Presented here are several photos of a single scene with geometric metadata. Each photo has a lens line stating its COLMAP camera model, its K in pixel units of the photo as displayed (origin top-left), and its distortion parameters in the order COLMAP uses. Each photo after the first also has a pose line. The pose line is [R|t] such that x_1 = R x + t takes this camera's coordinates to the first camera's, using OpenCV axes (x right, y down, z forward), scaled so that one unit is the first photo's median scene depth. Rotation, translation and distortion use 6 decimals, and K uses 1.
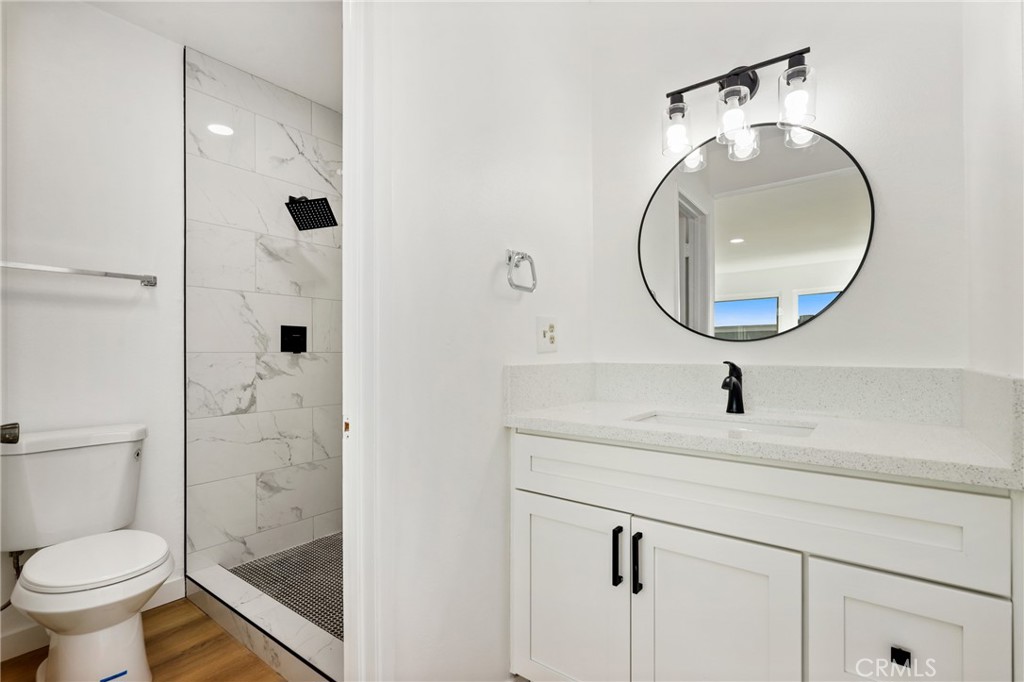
lens RADIAL K [[476.4, 0, 523.5], [0, 476.4, 348.3], [0, 0, 1]] dist [-0.000160, 0.000372]
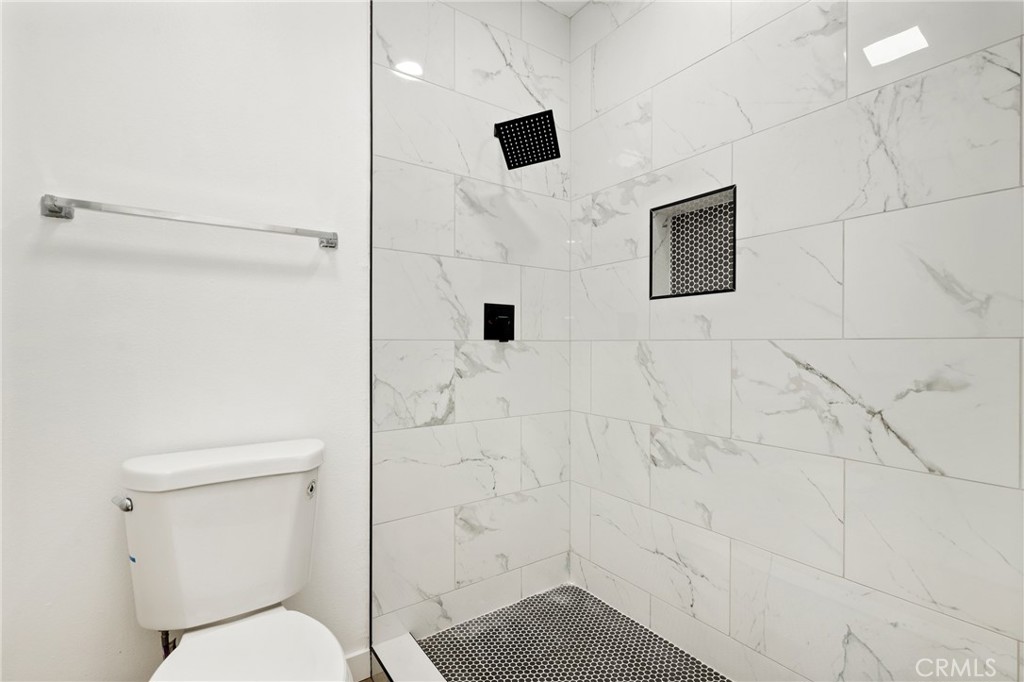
lens RADIAL K [[454.0, 0, 512.0], [0, 454.0, 341.0], [0, 0, 1]] dist [-0.000758, -0.000325]
pose [[0.949974, 0.008868, -0.312204, -0.262742], [-0.005552, 0.999918, 0.011509, 0.001258], [0.312281, -0.009199, 0.949945, 0.371091]]
